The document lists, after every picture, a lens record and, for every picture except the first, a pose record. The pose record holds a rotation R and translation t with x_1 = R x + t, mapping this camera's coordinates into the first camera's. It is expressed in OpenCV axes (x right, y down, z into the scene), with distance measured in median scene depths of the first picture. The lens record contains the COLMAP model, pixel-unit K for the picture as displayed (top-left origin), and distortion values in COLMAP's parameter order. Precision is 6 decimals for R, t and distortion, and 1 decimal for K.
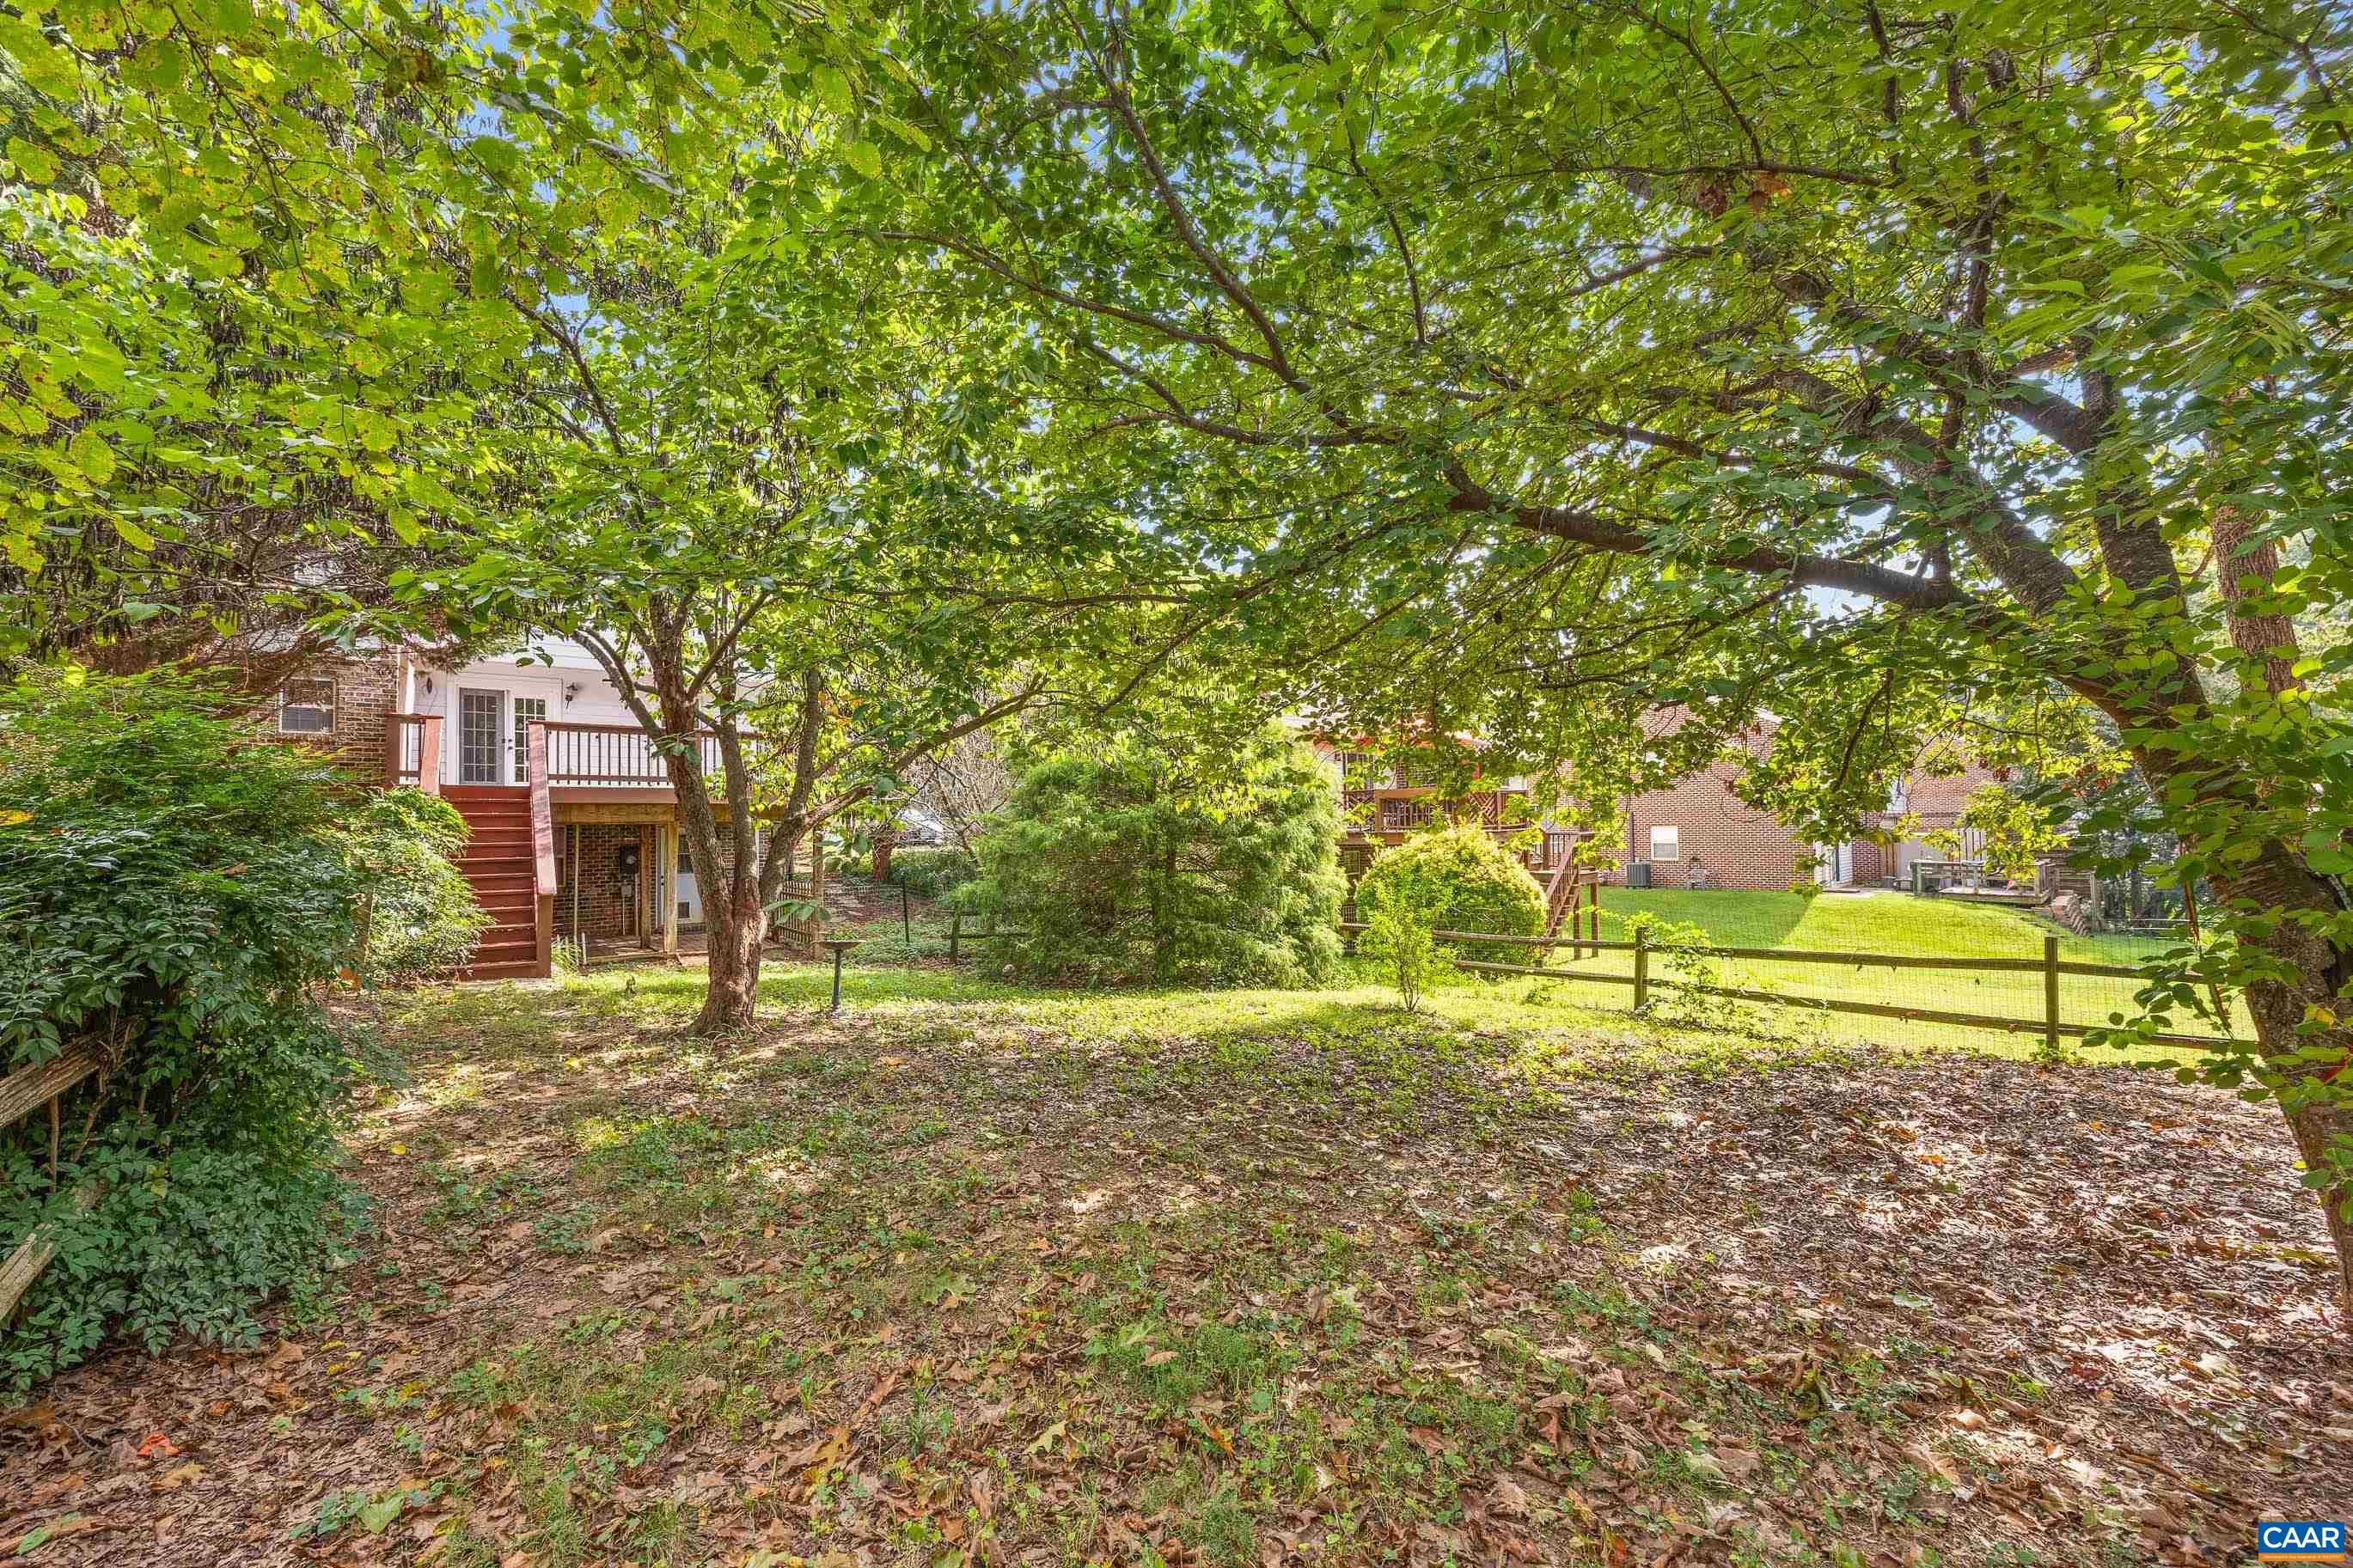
lens RADIAL K [[919.4, 0, 1183.6], [0, 919.4, 788.5], [0, 0, 1]] dist [-0.002198, -0.000023]
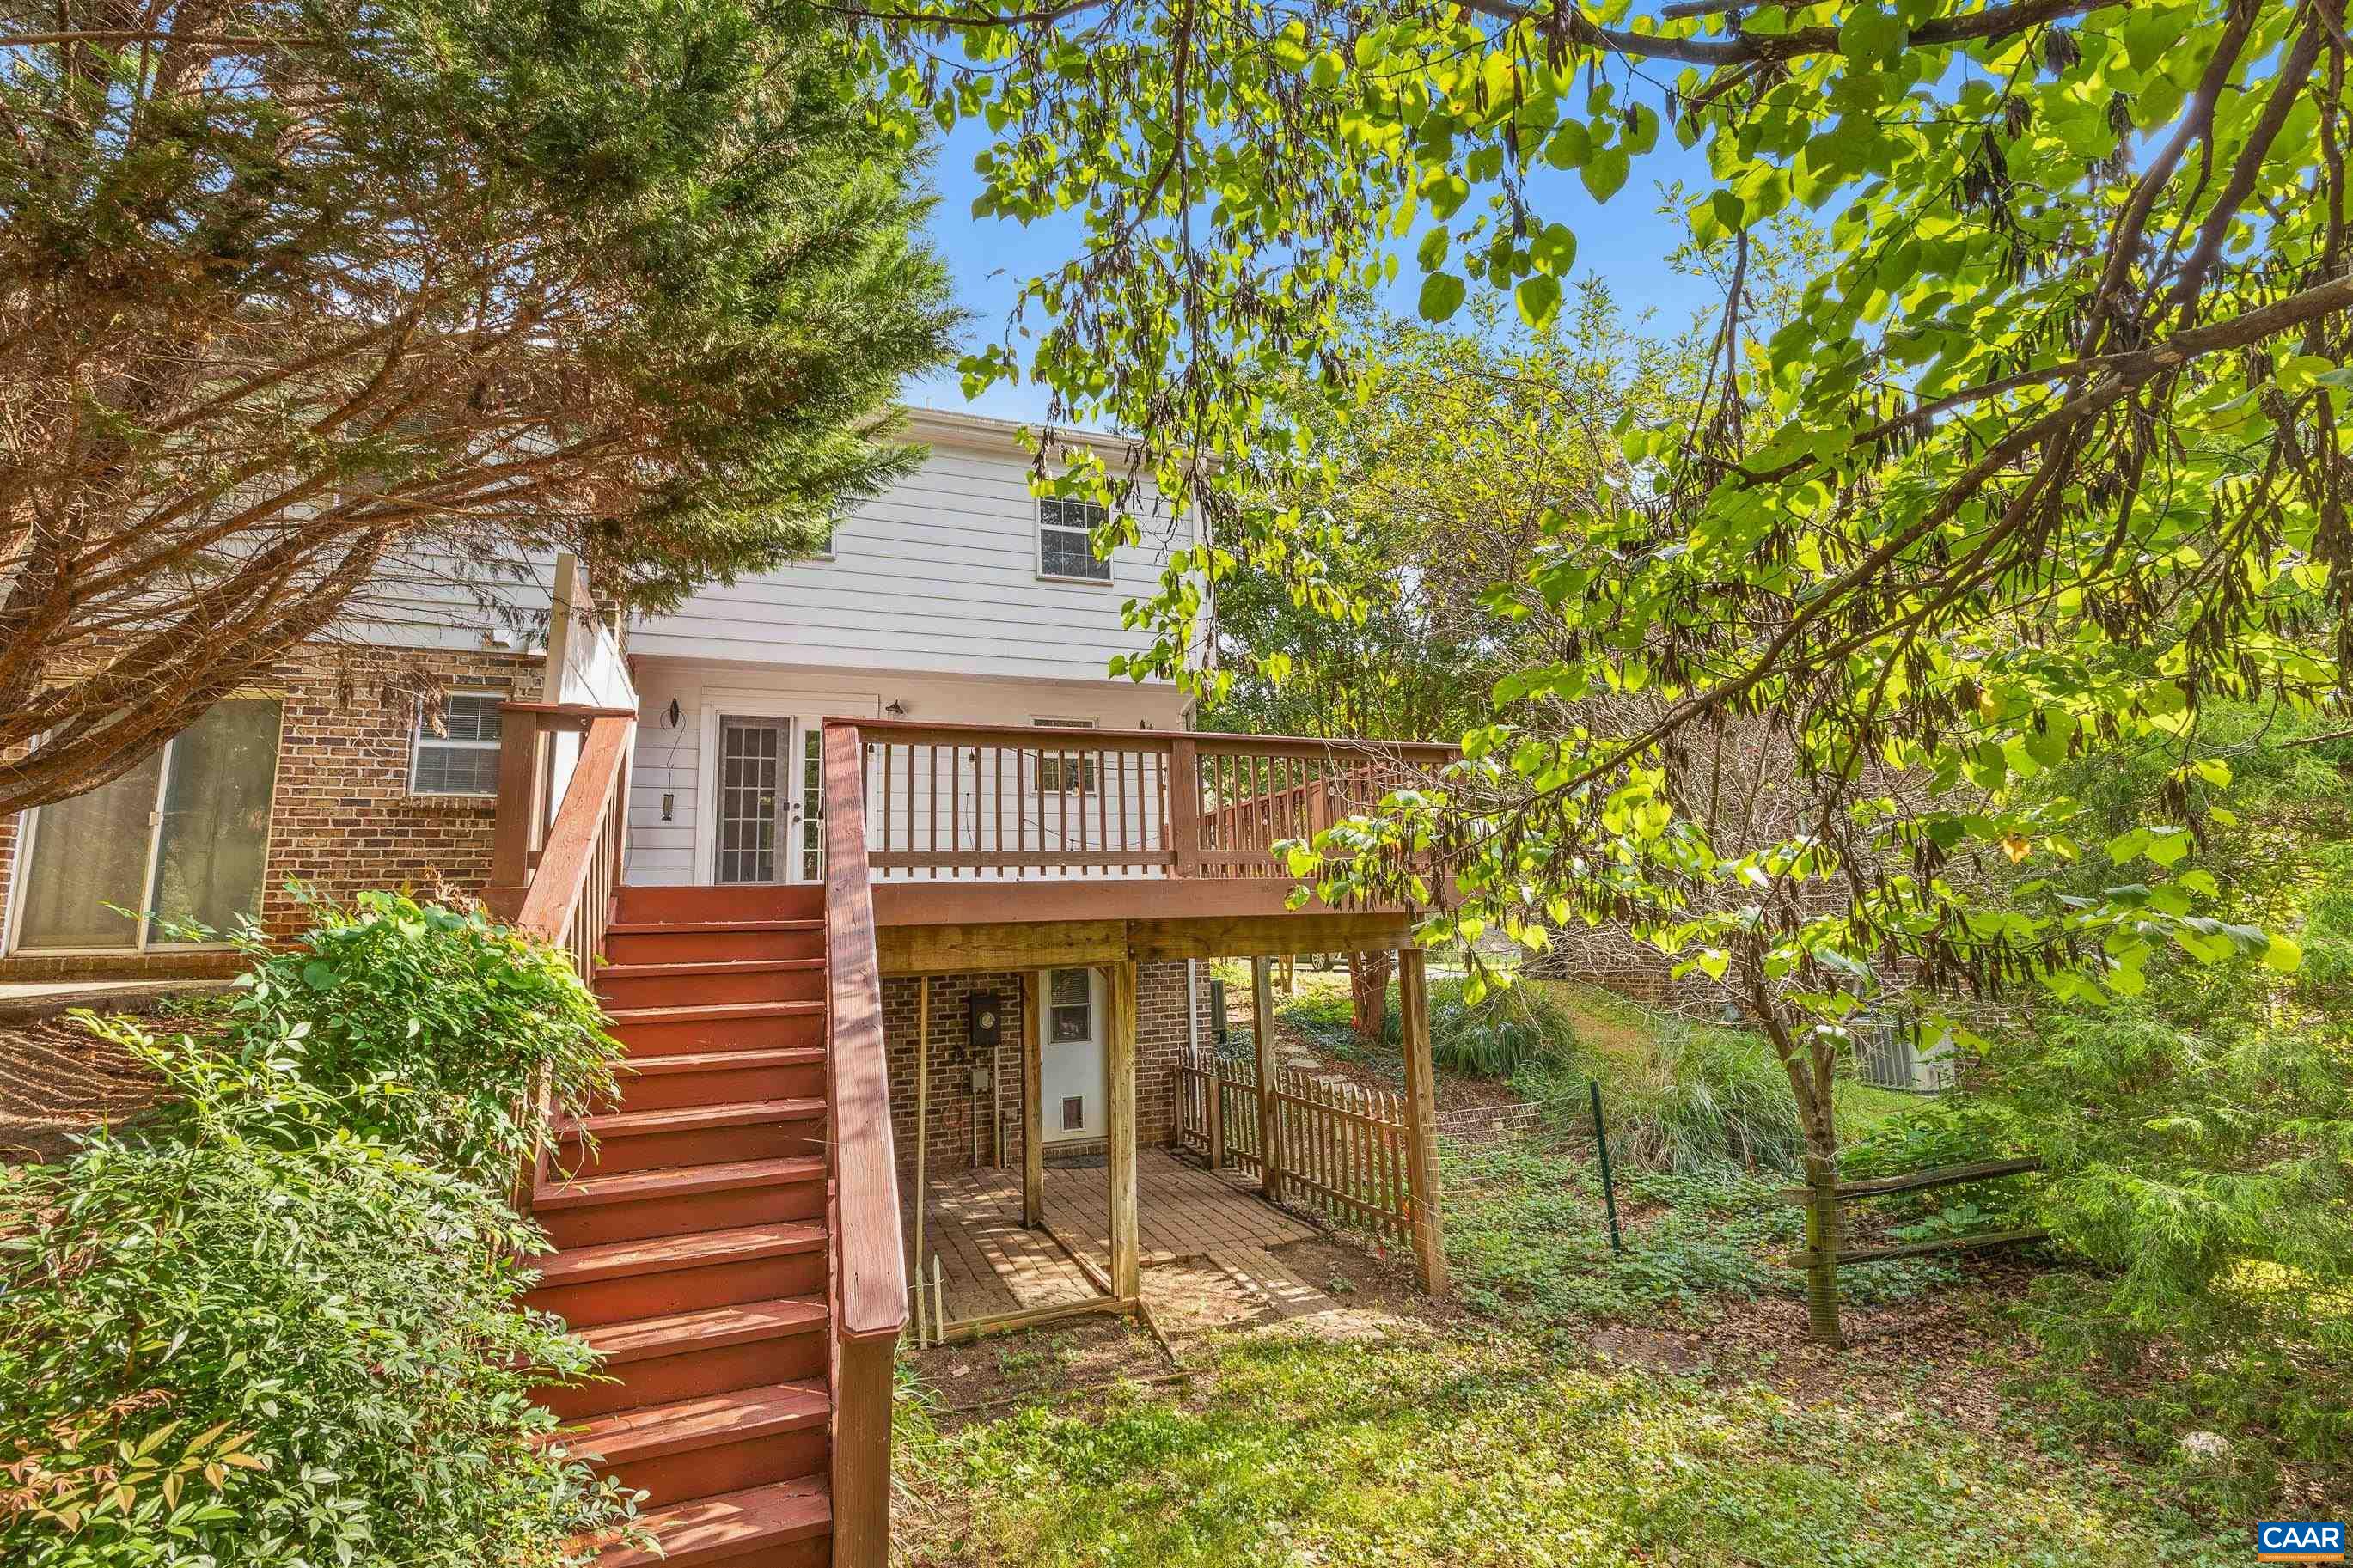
lens RADIAL K [[919.4, 0, 1167.9], [0, 919.4, 772.9], [0, 0, 1]] dist [-0.002198, -0.000023]
pose [[0.964263, -0.060539, -0.257937, -0.447867], [0.030425, 0.992406, -0.119183, 0.001445], [0.263194, 0.107076, 0.958782, 0.630644]]
